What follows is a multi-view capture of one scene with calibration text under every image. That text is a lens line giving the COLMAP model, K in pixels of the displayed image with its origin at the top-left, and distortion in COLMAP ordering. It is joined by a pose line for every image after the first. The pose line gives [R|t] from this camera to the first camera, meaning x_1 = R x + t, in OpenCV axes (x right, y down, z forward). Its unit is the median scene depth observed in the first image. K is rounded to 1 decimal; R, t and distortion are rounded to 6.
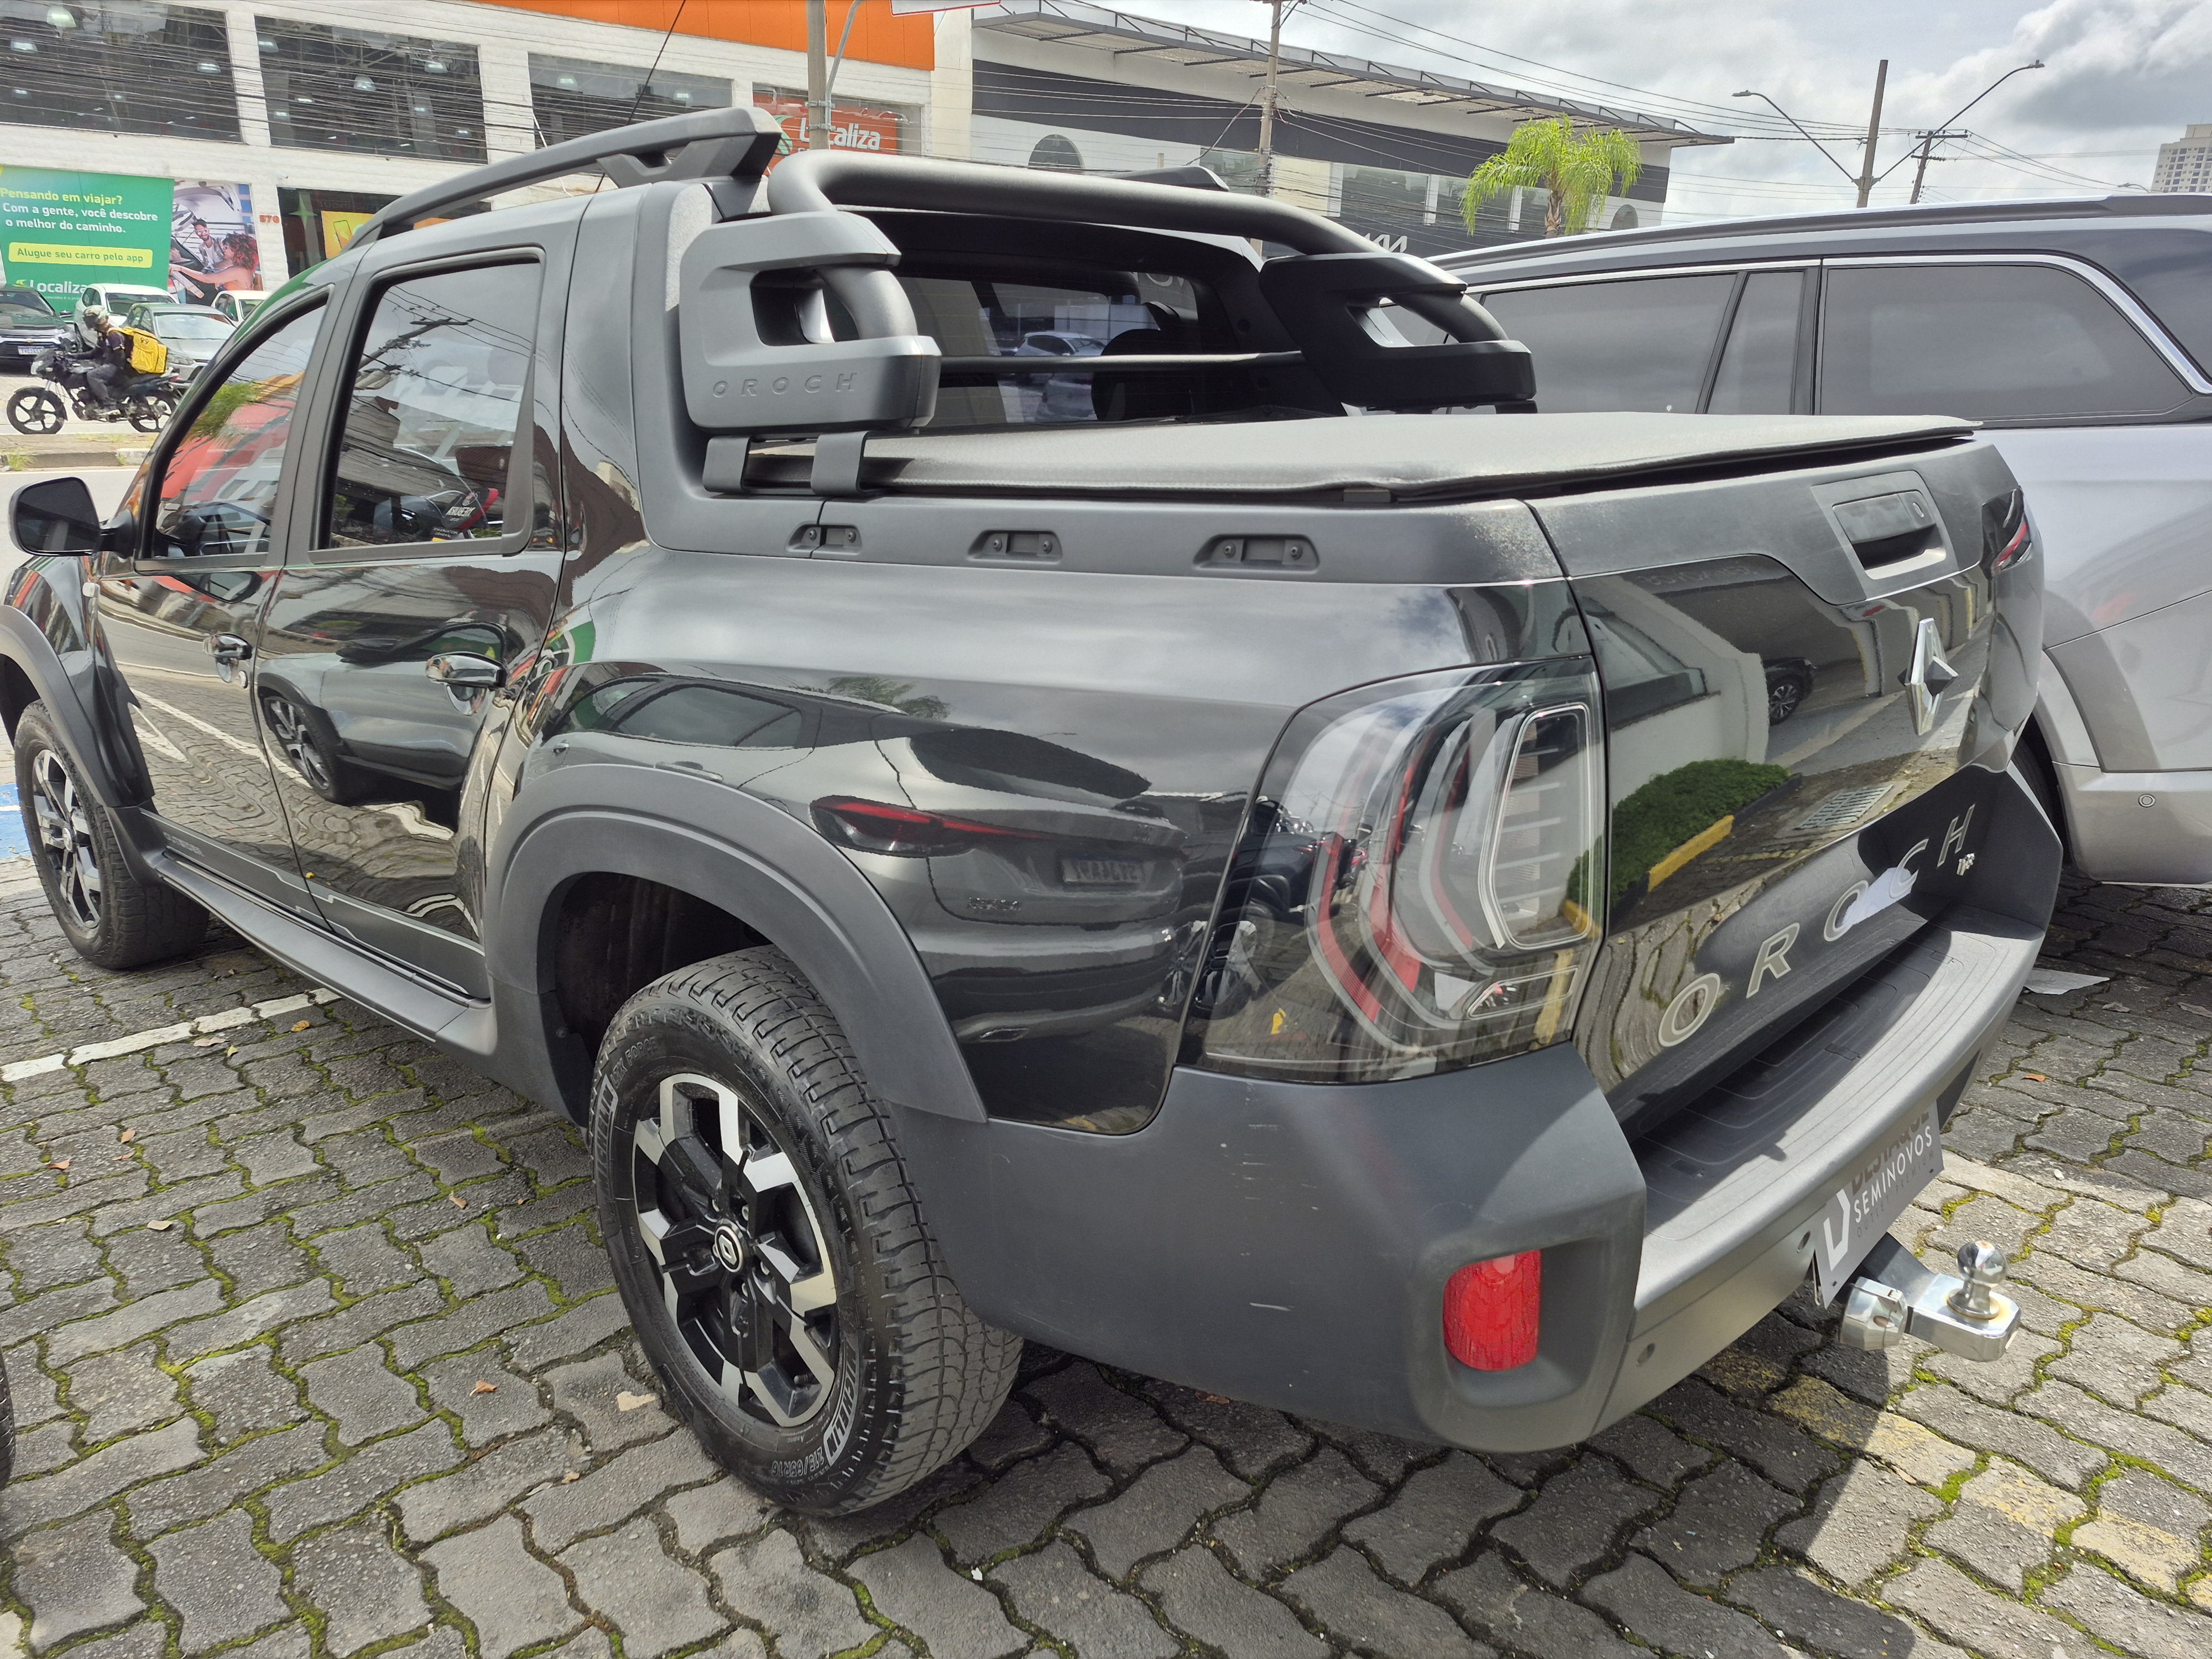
lens RADIAL K [[1617.2, 0, 1109.0], [0, 1617.2, 793.3], [0, 0, 1]] dist [0.005358, 0.005797]
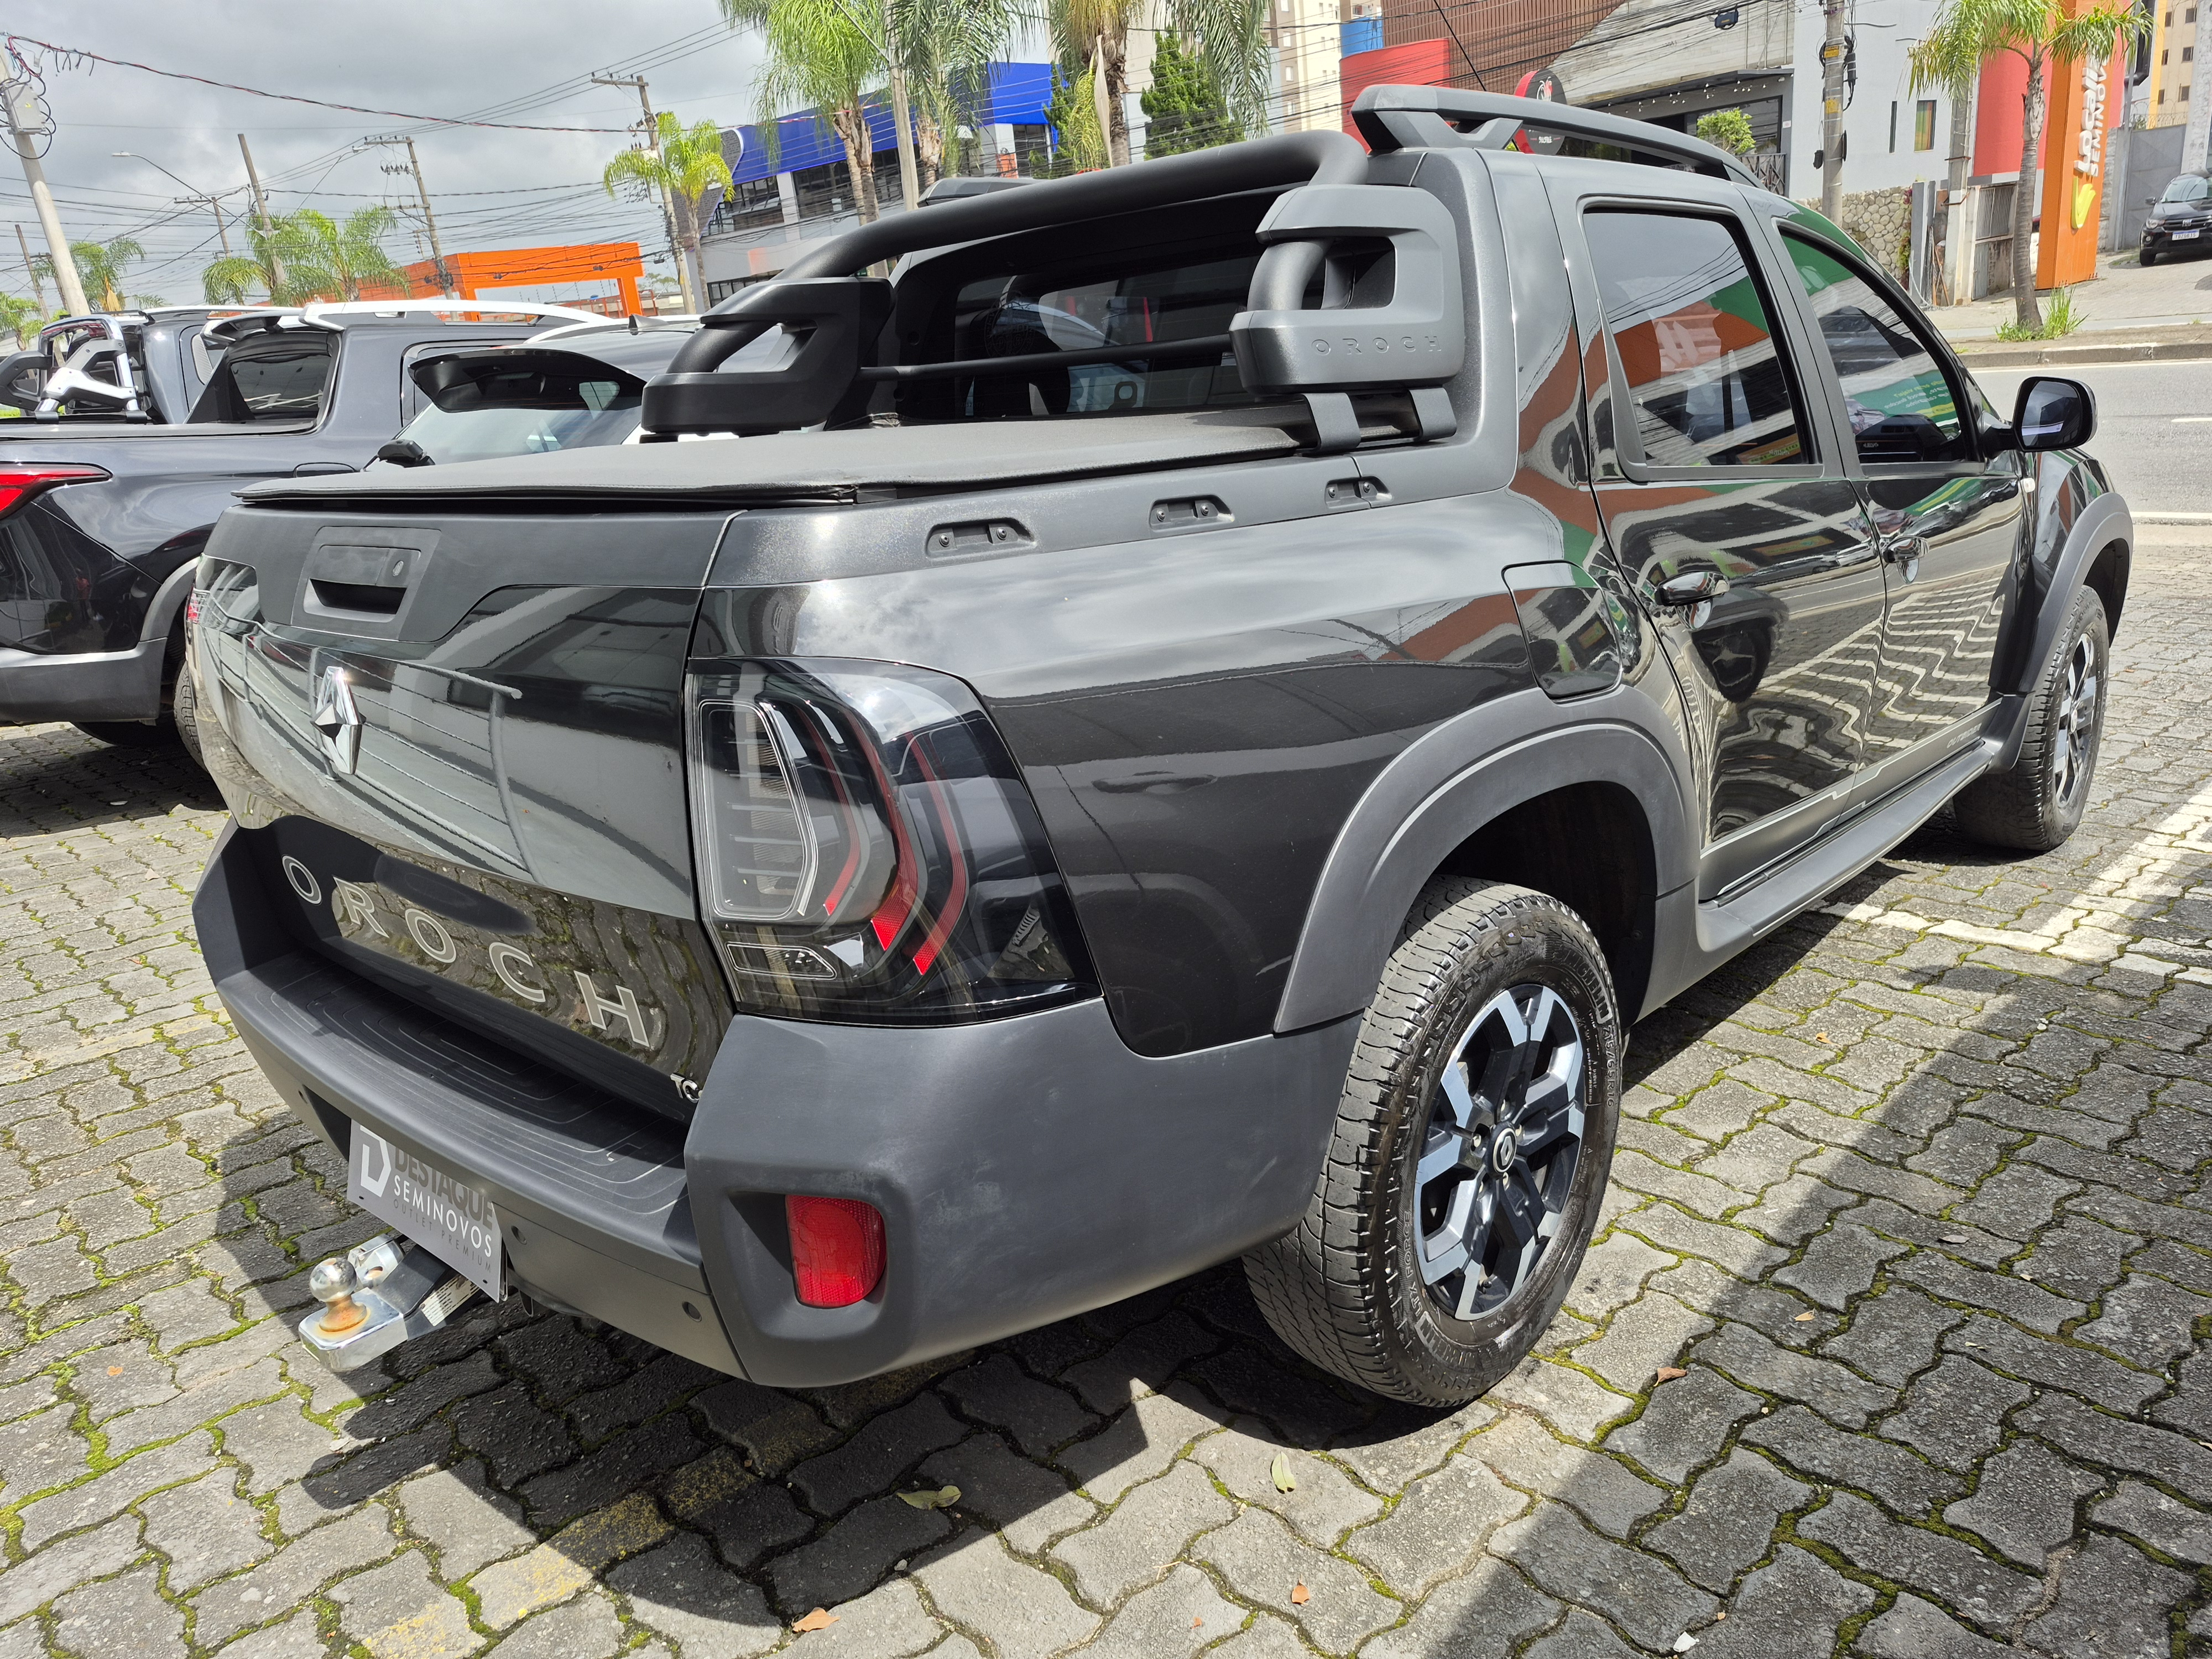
lens RADIAL K [[1562.7, 0, 1094.1], [0, 1562.7, 829.2], [0, 0, 1]] dist [0.006692, 0.002226]
pose [[-0.007400, 0.291938, -0.956409, 0.106408], [-0.174940, 0.941307, 0.288682, -0.027675], [0.984551, 0.169451, 0.044106, 0.104606]]
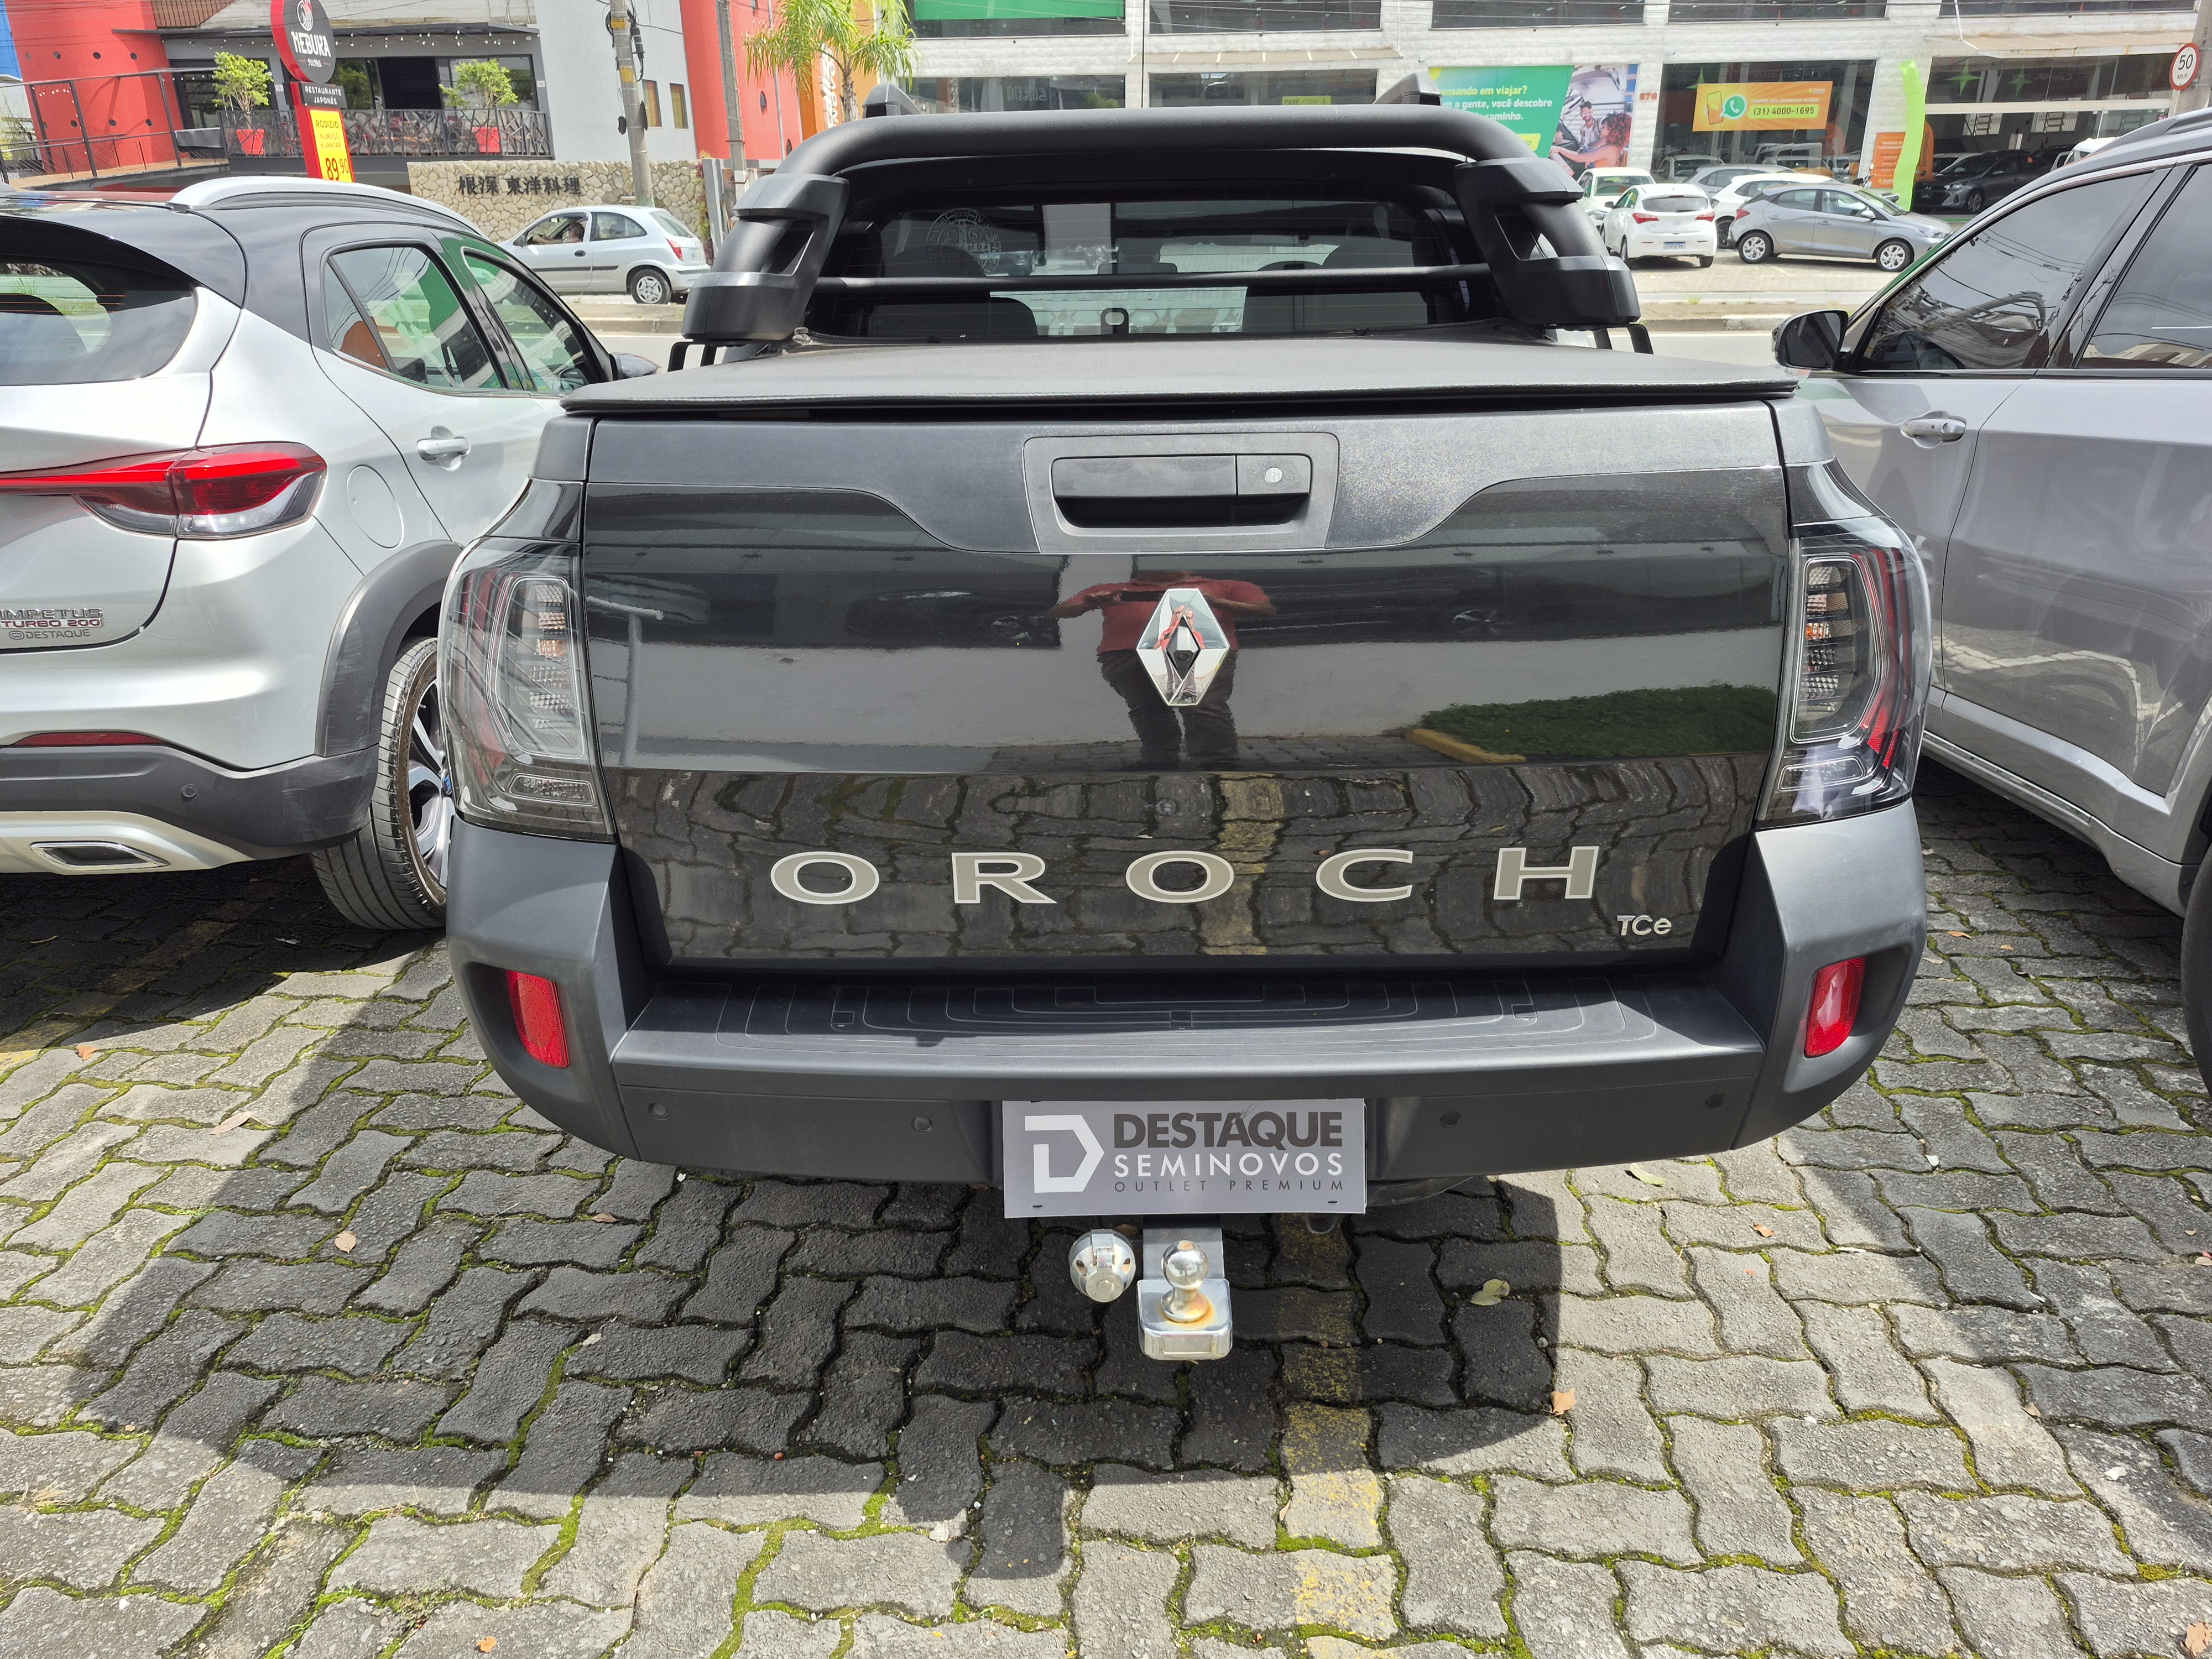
lens RADIAL K [[1562.7, 0, 1094.1], [0, 1562.7, 829.2], [0, 0, 1]] dist [0.006692, 0.002226]
pose [[0.672070, 0.252232, -0.696205, 0.080426], [-0.176767, 0.967664, 0.179941, -0.009071], [0.719080, 0.002133, 0.694925, 0.024403]]
